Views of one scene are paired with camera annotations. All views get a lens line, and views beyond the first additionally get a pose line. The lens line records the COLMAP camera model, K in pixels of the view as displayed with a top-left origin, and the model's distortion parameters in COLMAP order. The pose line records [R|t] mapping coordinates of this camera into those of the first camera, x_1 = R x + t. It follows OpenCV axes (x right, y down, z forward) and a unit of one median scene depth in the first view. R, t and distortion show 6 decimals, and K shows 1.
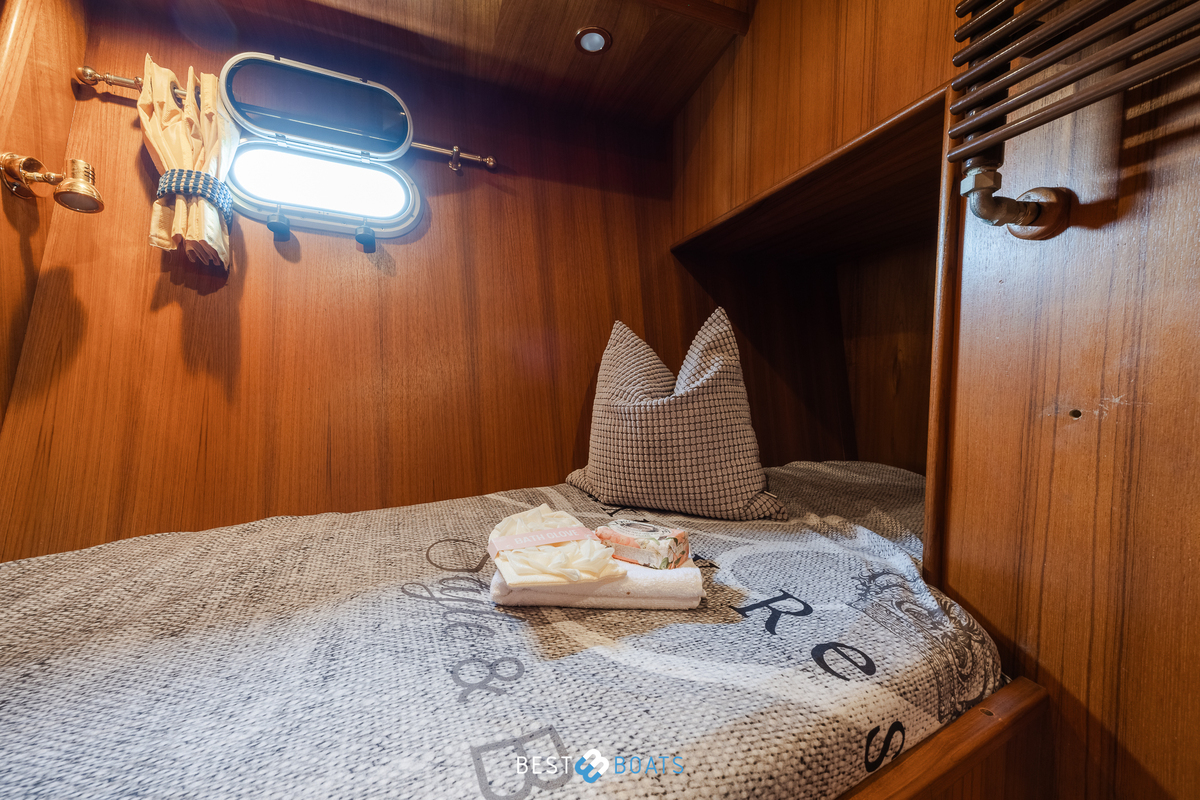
lens RADIAL K [[485.9, 0, 599.1], [0, 485.9, 403.8], [0, 0, 1]] dist [0.021229, -0.004602]
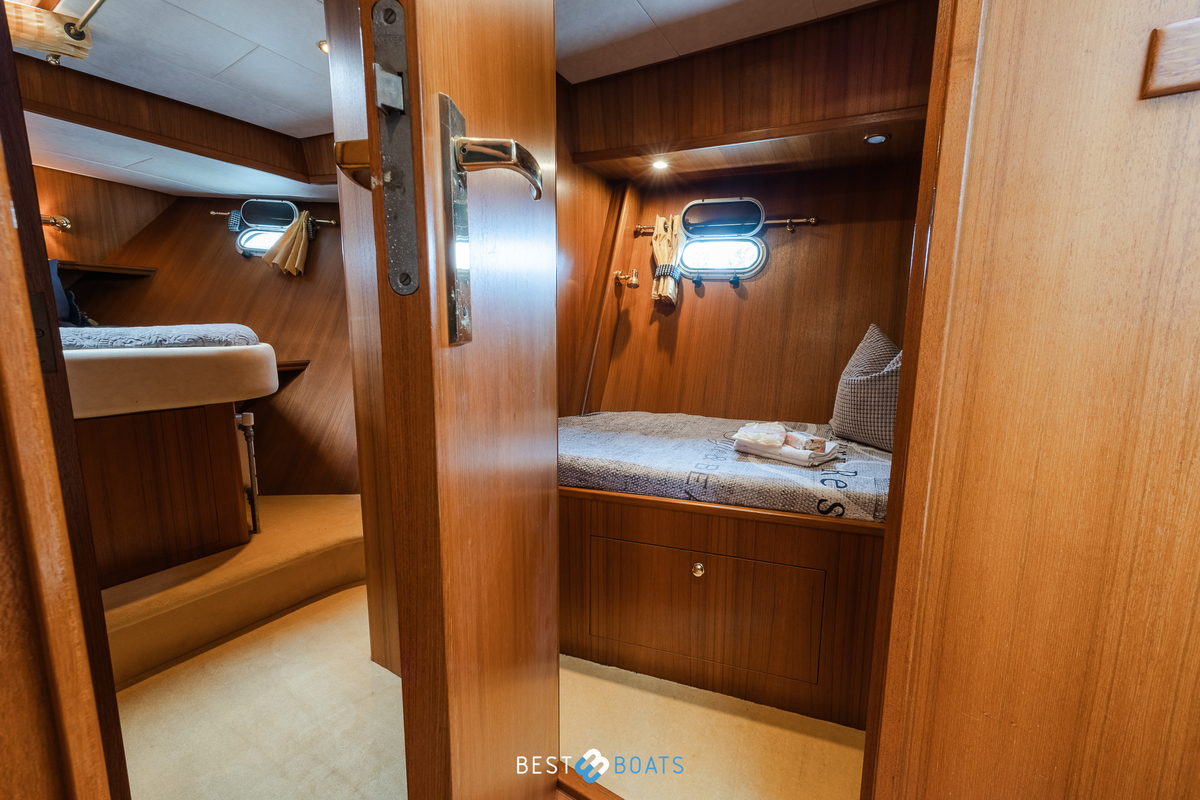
lens RADIAL K [[490.9, 0, 602.4], [0, 490.9, 403.1], [0, 0, 1]] dist [0.017358, -0.005066]
pose [[0.664506, 0.121137, -0.737400, 0.805948], [-0.060965, 0.992272, 0.108068, -0.049502], [0.744792, -0.026856, 0.666756, -0.837050]]
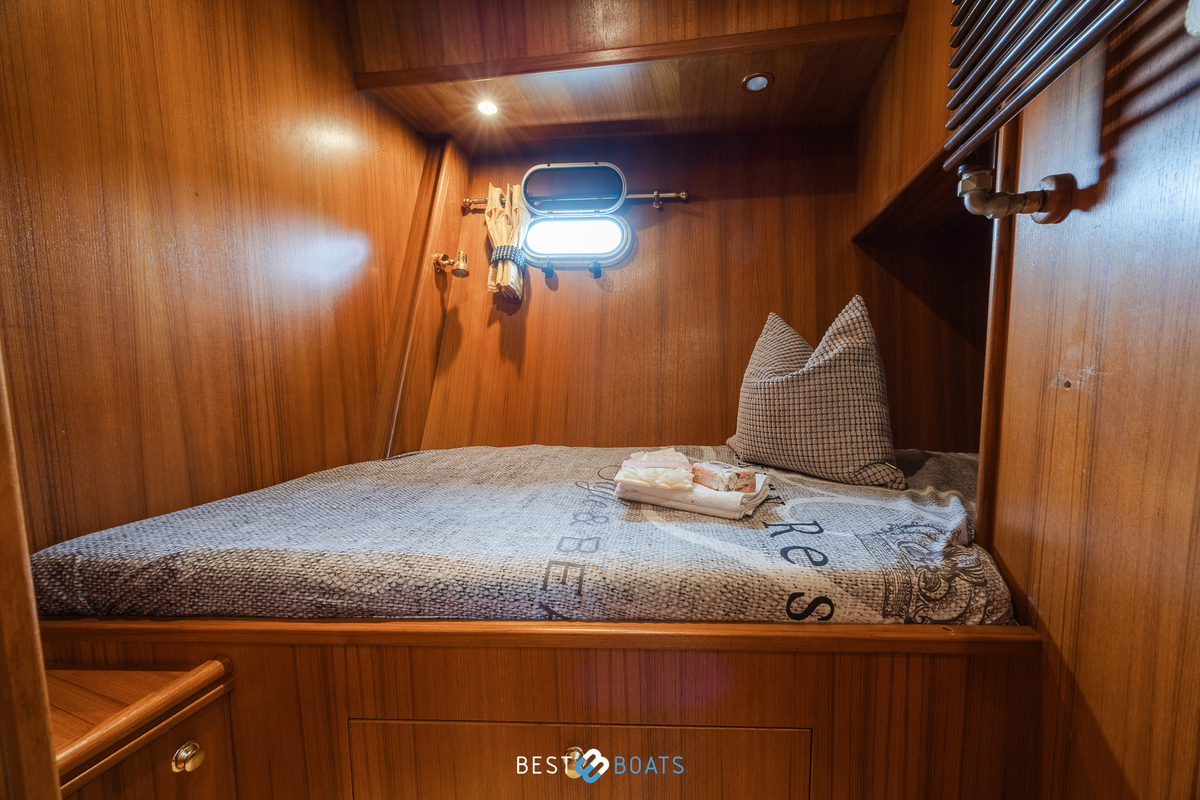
lens RADIAL K [[458.9, 0, 598.4], [0, 458.9, 404.8], [0, 0, 1]] dist [-0.001346, -0.000045]
pose [[0.844812, 0.039248, -0.533621, 0.358943], [-0.022844, 0.999042, 0.037314, 0.027966], [0.534575, -0.019334, 0.844900, -0.223826]]
